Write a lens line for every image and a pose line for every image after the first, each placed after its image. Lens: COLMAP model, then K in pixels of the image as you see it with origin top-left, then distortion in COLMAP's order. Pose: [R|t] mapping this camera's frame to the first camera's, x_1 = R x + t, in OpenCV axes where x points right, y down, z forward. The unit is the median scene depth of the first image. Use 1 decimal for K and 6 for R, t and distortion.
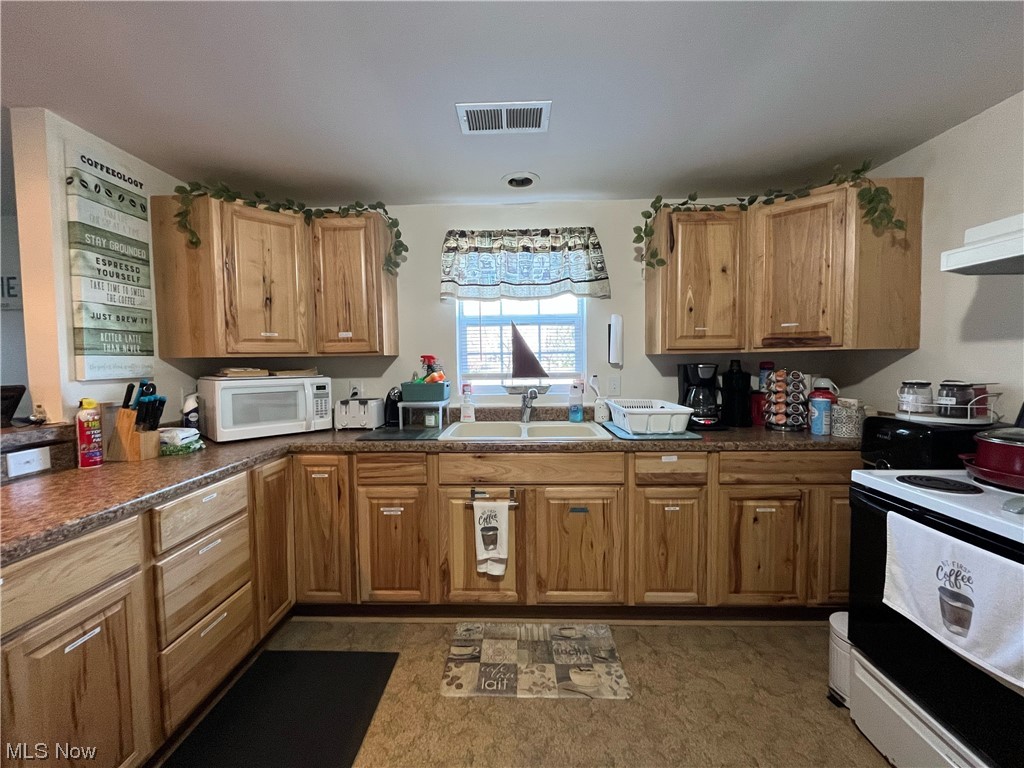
lens RADIAL K [[414.2, 0, 507.8], [0, 414.2, 380.7], [0, 0, 1]] dist [-0.005307, -0.000230]
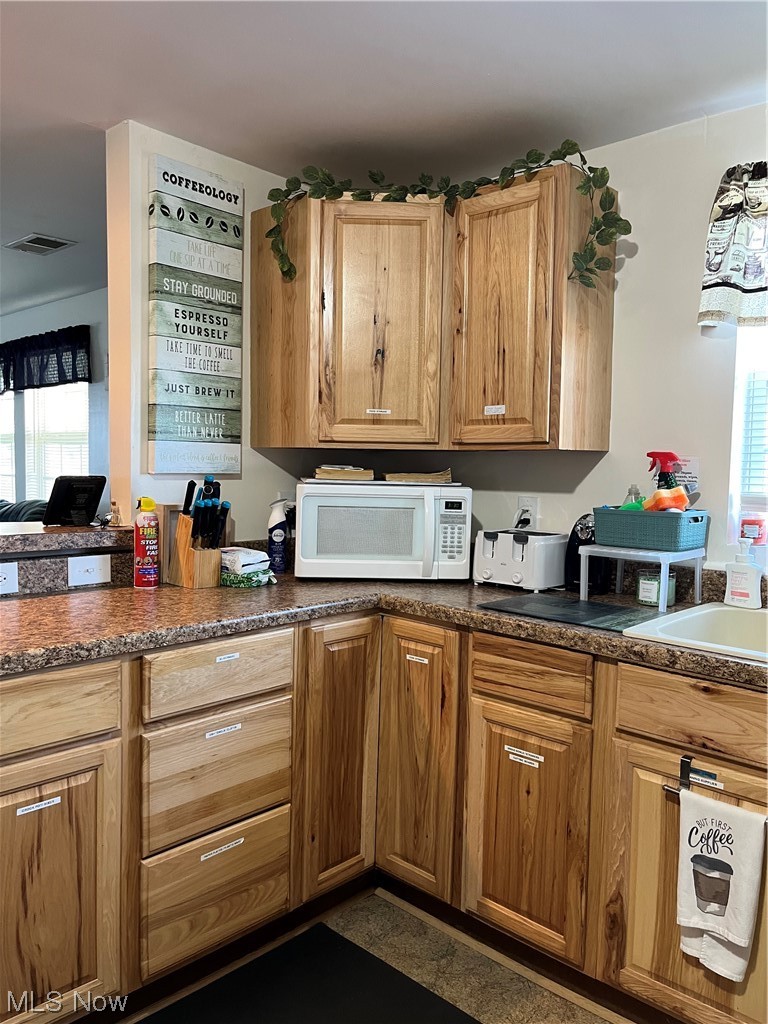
lens RADIAL K [[771.8, 0, 378.9], [0, 771.8, 514.6], [0, 0, 1]] dist [0.057182, -0.082041]
pose [[0.746691, 0.073108, -0.661142, 0.197284], [-0.062741, 0.997251, 0.039416, -0.006477], [0.662206, 0.012049, 0.749225, 0.171525]]
